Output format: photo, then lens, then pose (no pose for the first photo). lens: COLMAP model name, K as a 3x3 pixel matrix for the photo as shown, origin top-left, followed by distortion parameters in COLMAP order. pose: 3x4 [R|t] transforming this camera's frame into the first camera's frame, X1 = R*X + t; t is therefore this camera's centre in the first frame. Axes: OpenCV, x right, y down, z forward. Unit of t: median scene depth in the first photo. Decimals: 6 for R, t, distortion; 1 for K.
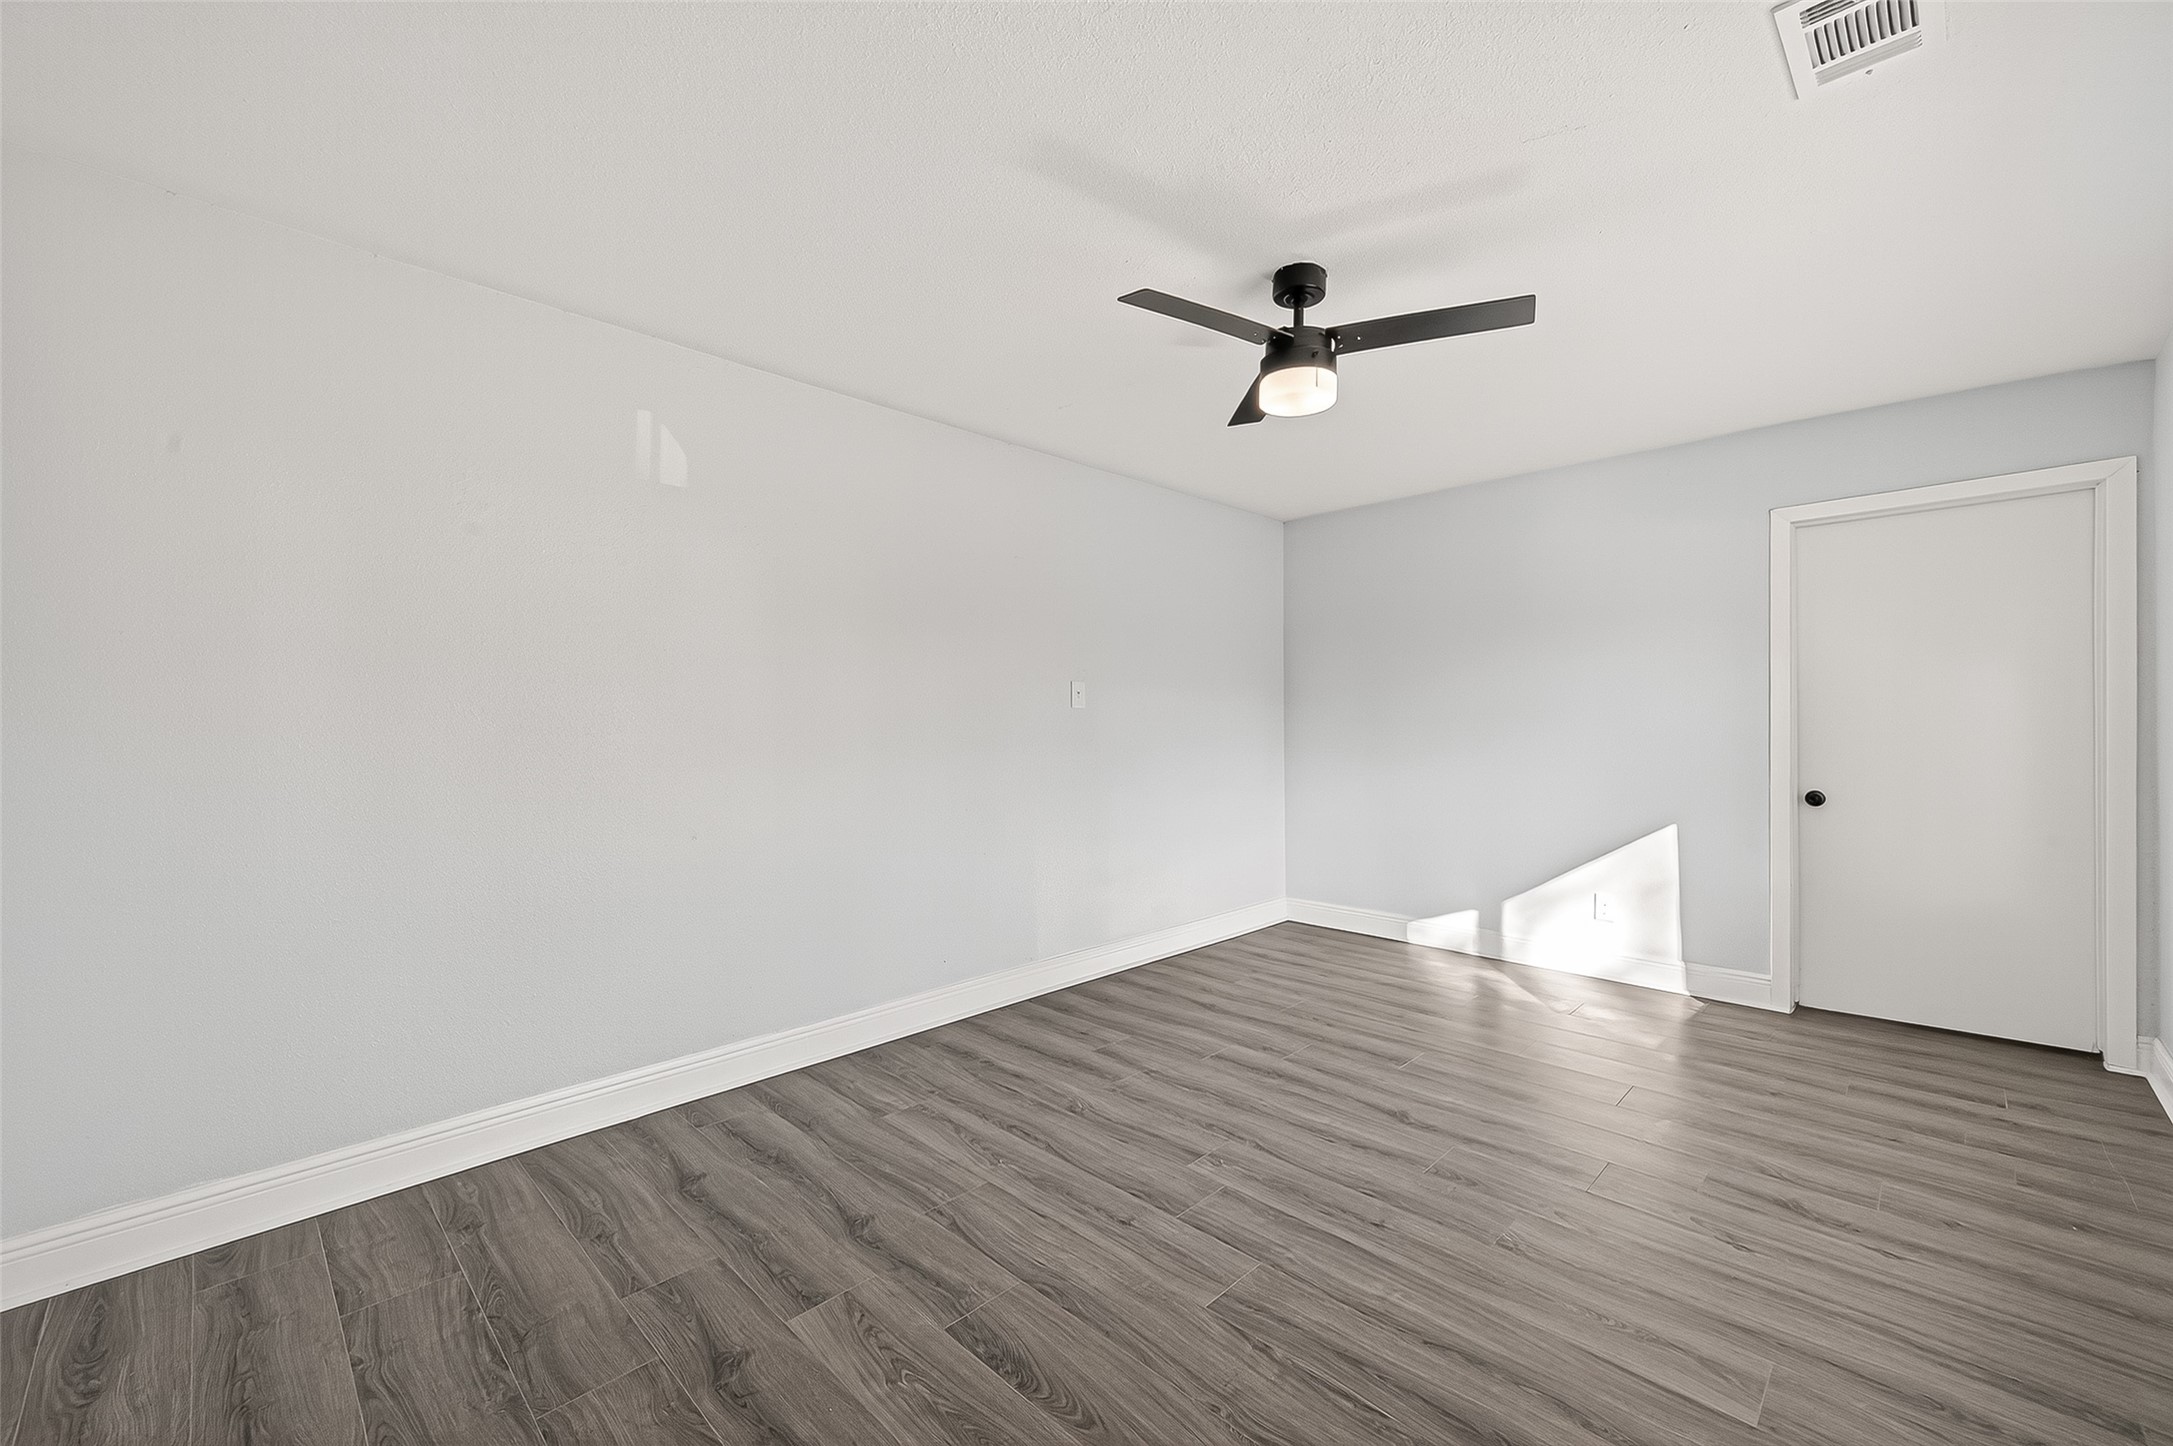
lens RADIAL K [[864.8, 0, 1084.0], [0, 864.8, 736.2], [0, 0, 1]] dist [0.011257, -0.000116]
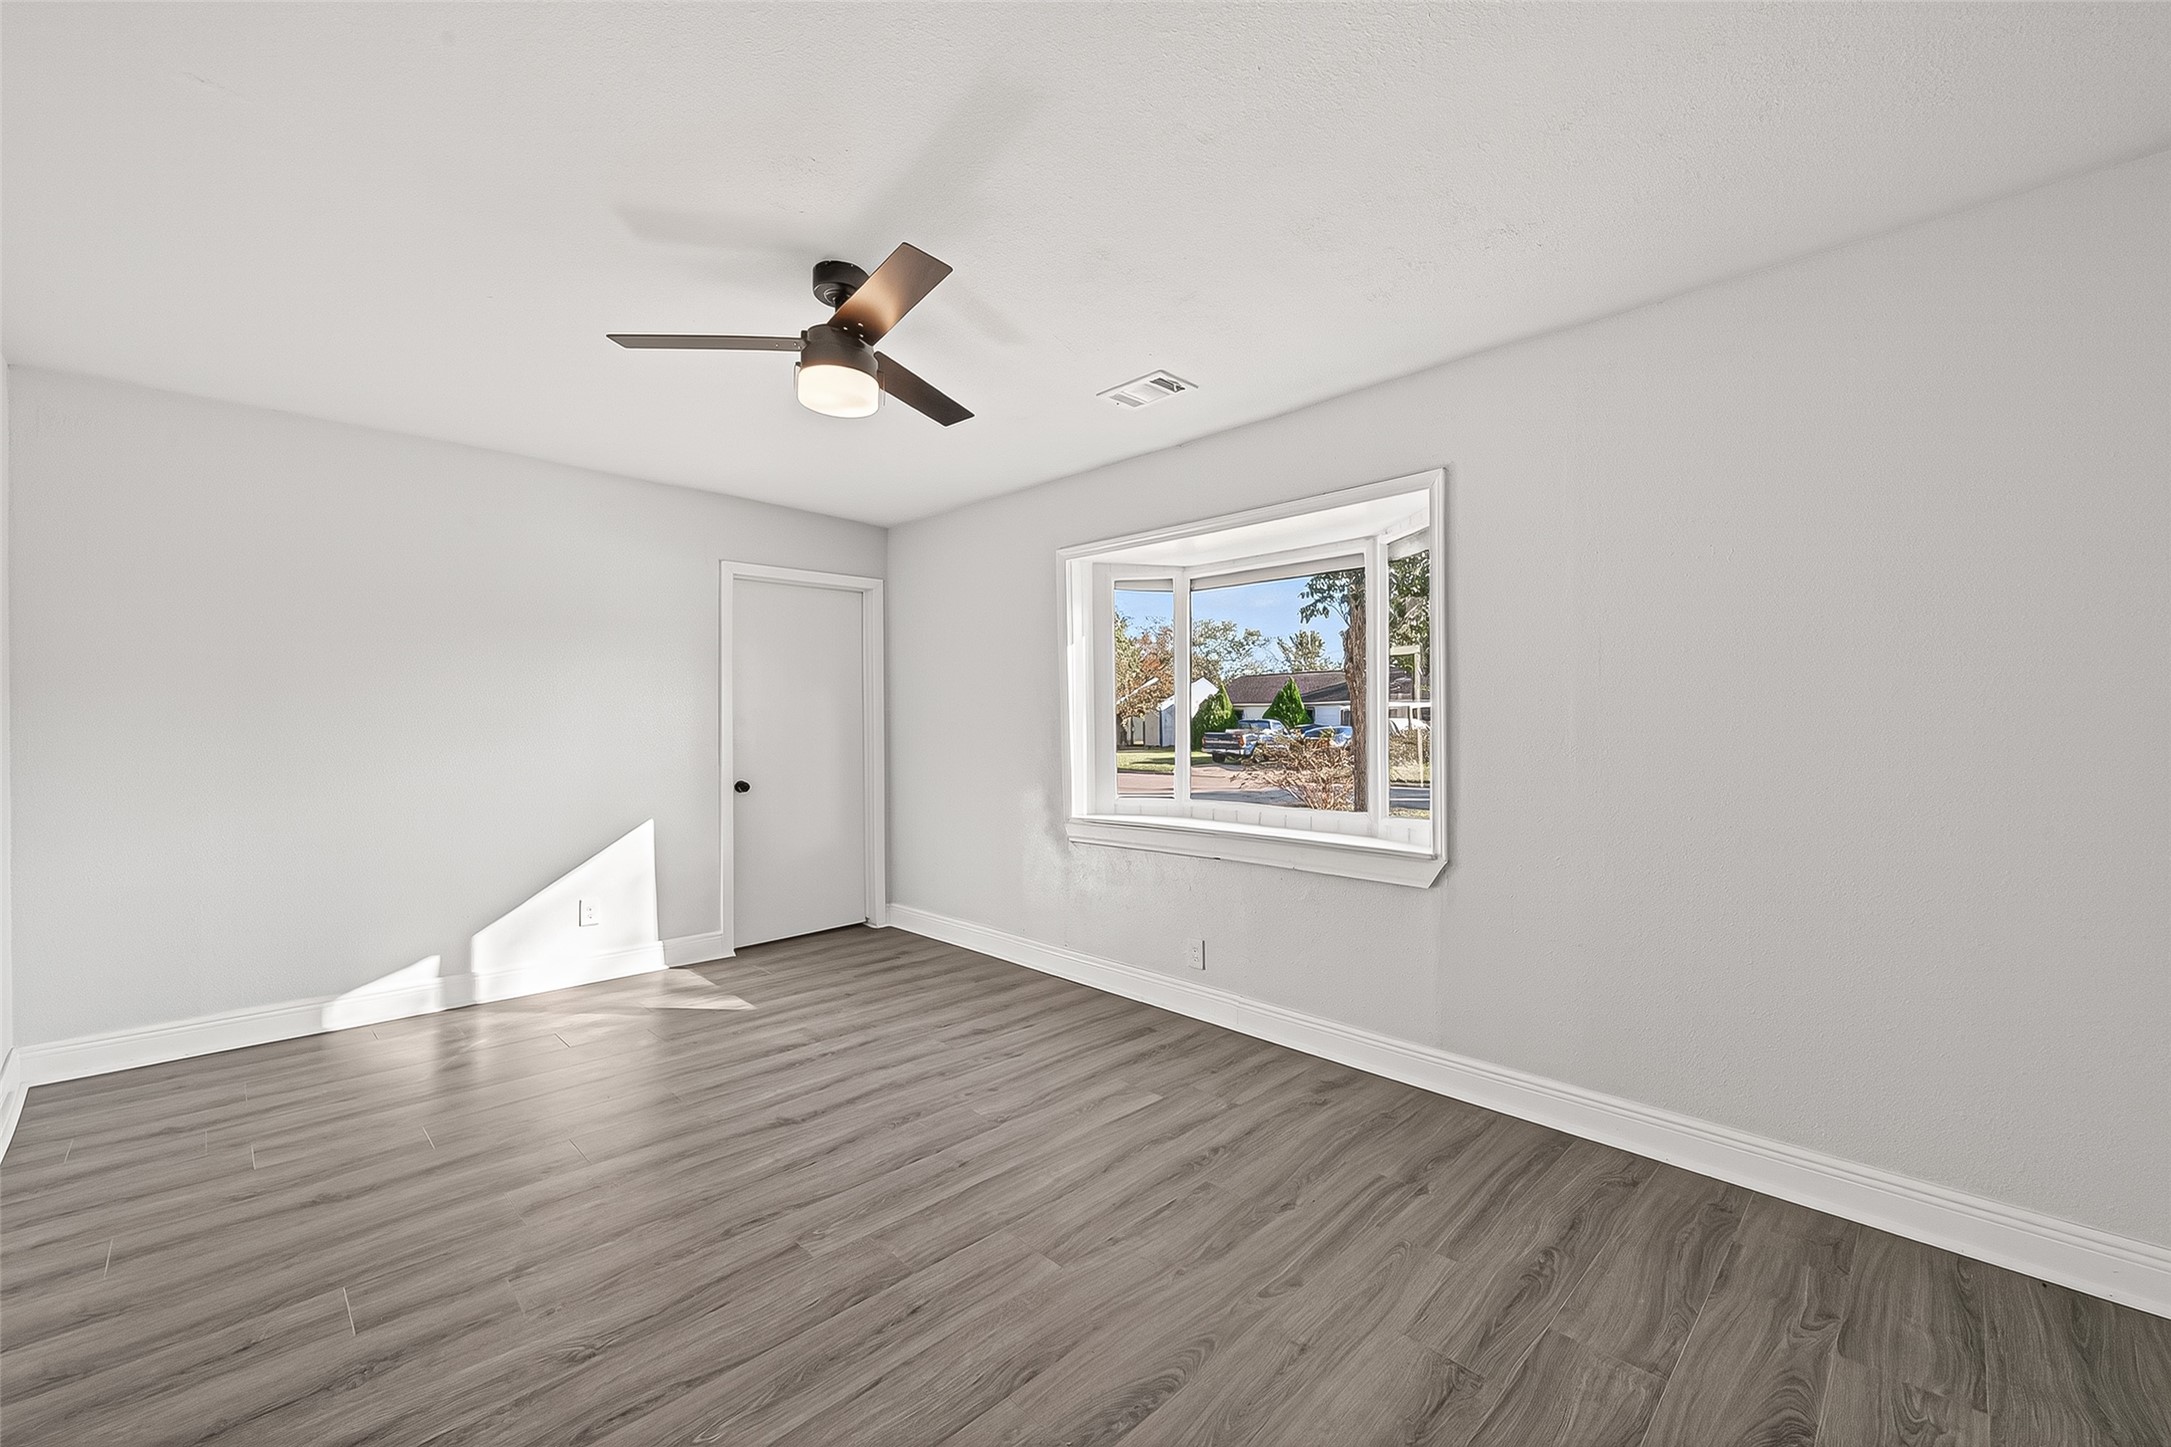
lens RADIAL K [[878.3, 0, 1082.1], [0, 878.3, 719.8], [0, 0, 1]] dist [0.010280, -0.000217]
pose [[0.005986, 0.010610, 0.999926, -0.648094], [0.012376, 0.999866, -0.010683, -0.011681], [-0.999905, 0.012439, 0.005854, 0.637442]]
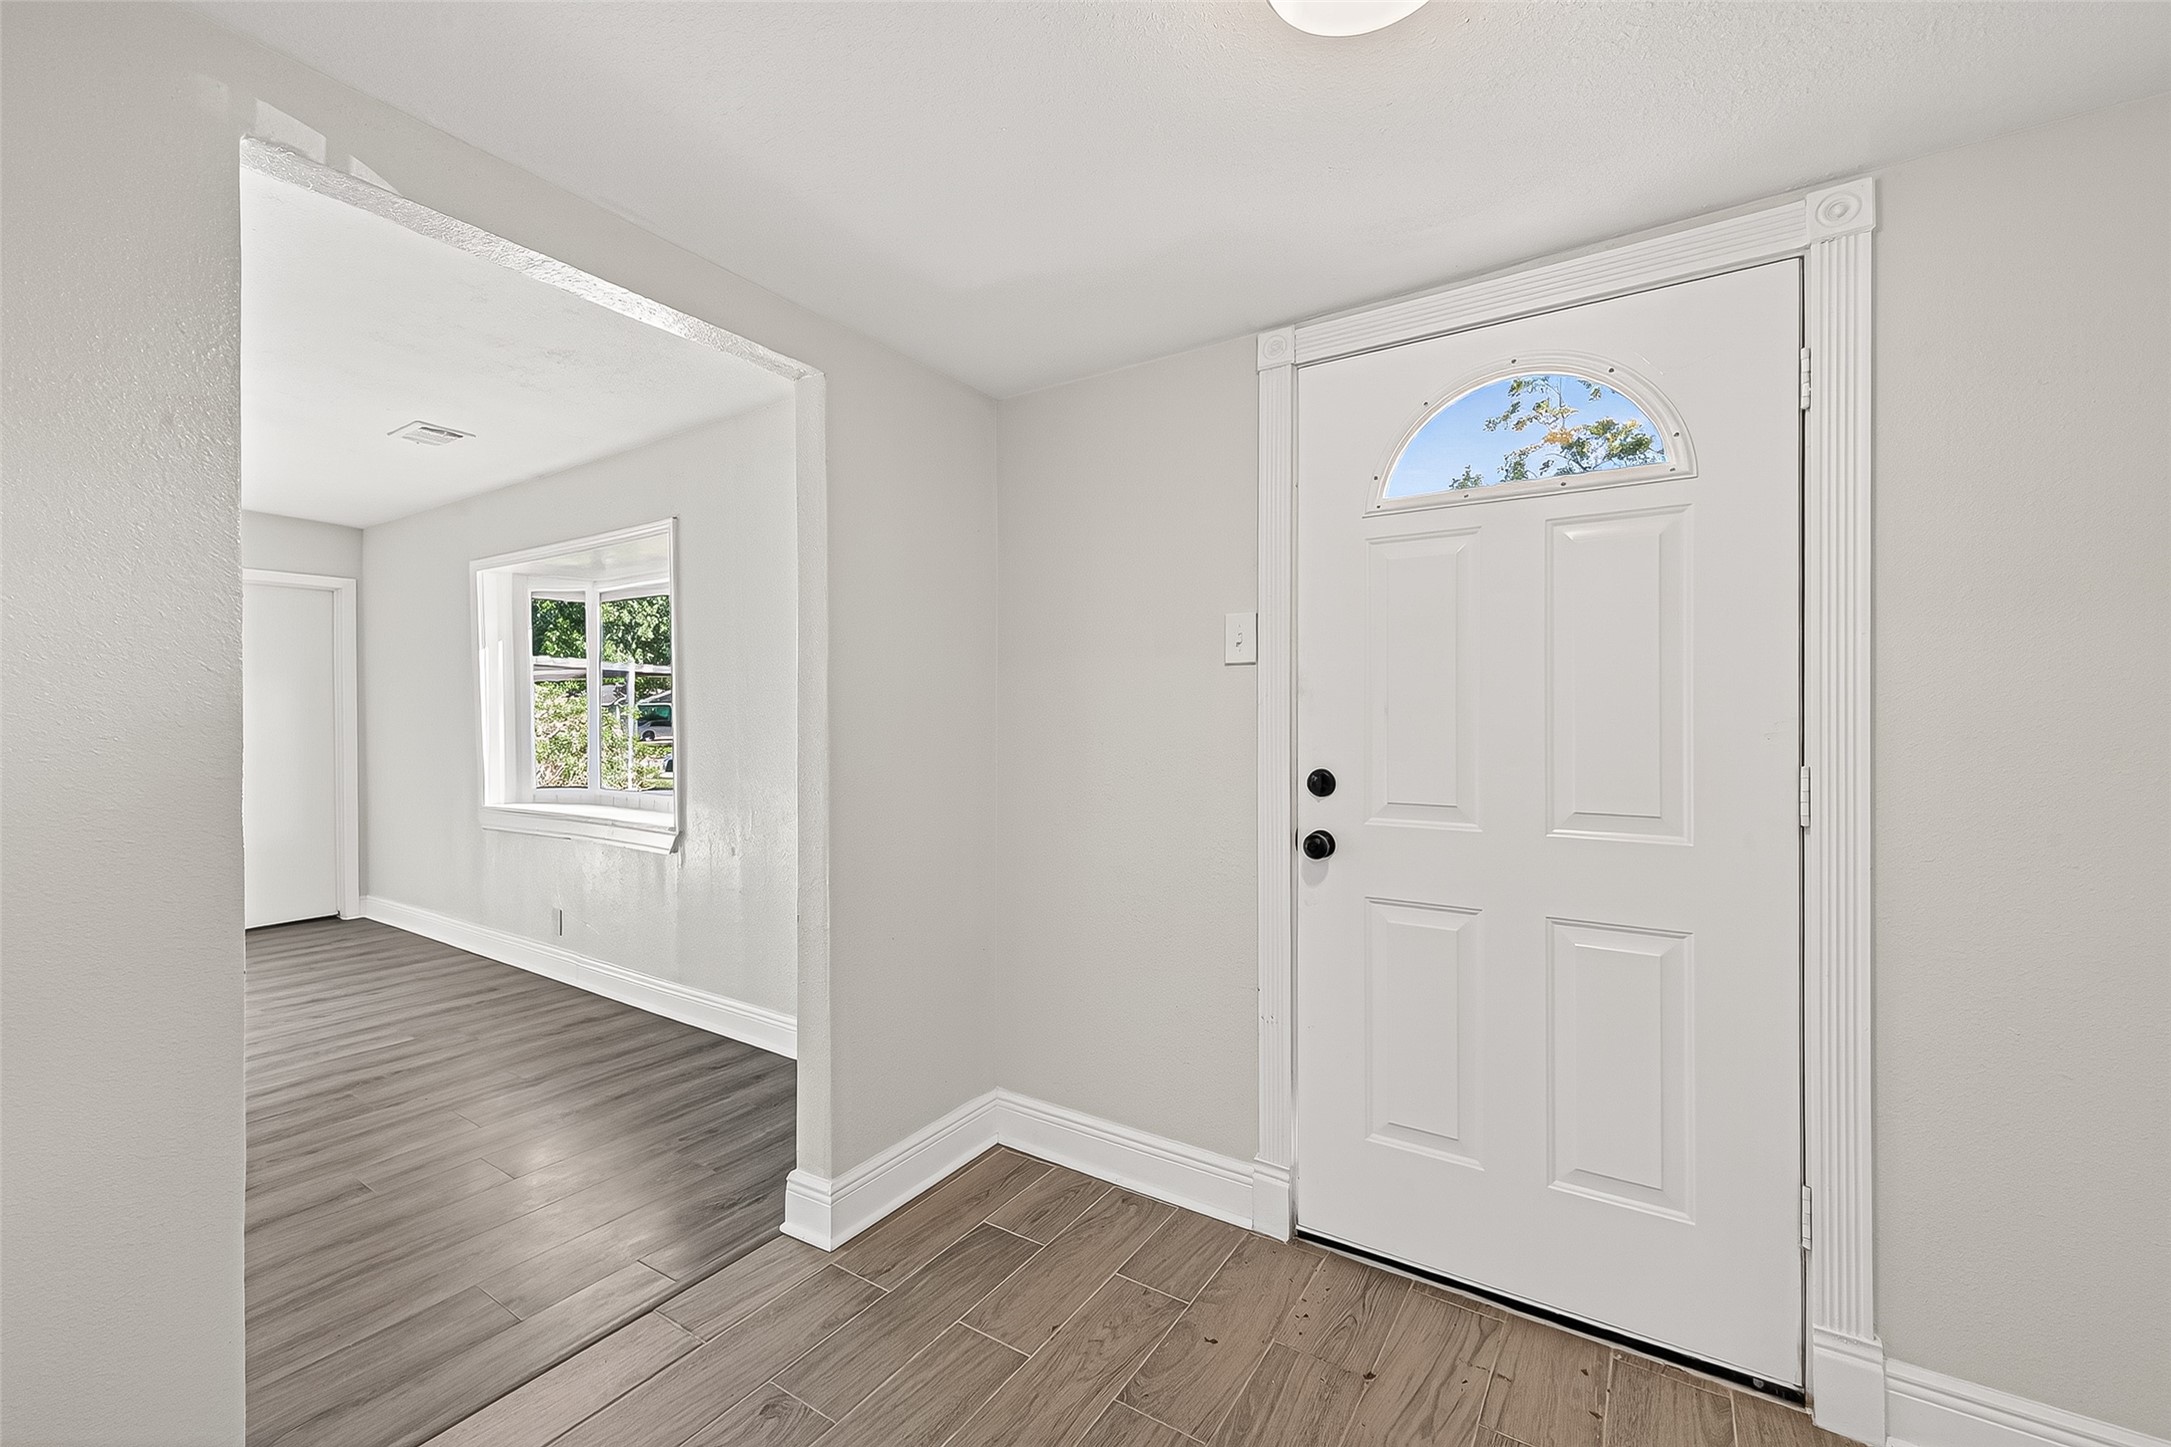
lens RADIAL K [[878.3, 0, 1082.1], [0, 878.3, 719.8], [0, 0, 1]] dist [0.010280, -0.000217]
pose [[-0.195540, 0.004706, 0.980684, -1.005534], [0.010016, 0.999946, -0.002801, -0.006883], [-0.980645, 0.009275, -0.195576, -0.142628]]
